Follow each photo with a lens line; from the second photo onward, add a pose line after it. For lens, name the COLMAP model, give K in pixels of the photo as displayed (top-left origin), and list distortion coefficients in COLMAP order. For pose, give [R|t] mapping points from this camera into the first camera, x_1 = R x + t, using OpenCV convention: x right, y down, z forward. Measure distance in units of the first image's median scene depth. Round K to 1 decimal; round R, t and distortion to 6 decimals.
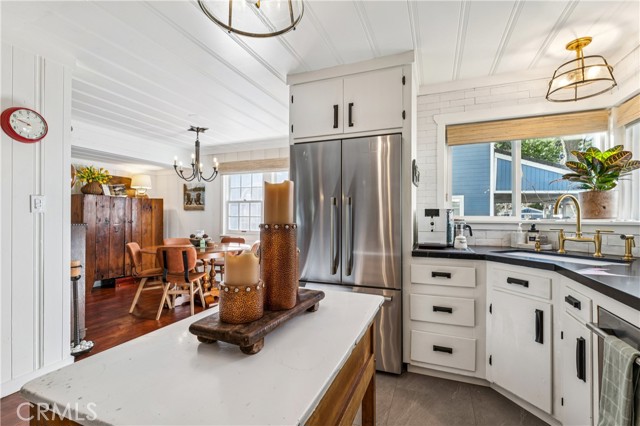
lens RADIAL K [[291.8, 0, 320.0], [0, 291.8, 213.0], [0, 0, 1]] dist [0.011441, -0.000031]
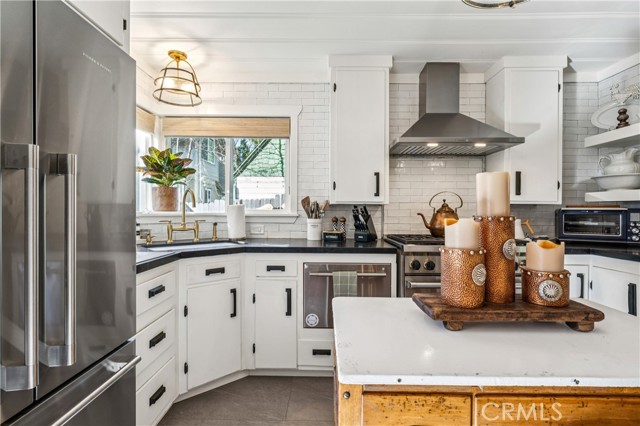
lens RADIAL K [[310.8, 0, 320.0], [0, 310.8, 213.0], [0, 0, 1]] dist [0.000281, 0.000298]
pose [[-0.359340, -0.008874, 0.933165, -0.442067], [-0.013786, 0.999896, 0.004201, 0.015084], [-0.933105, -0.011355, -0.359425, 0.940731]]
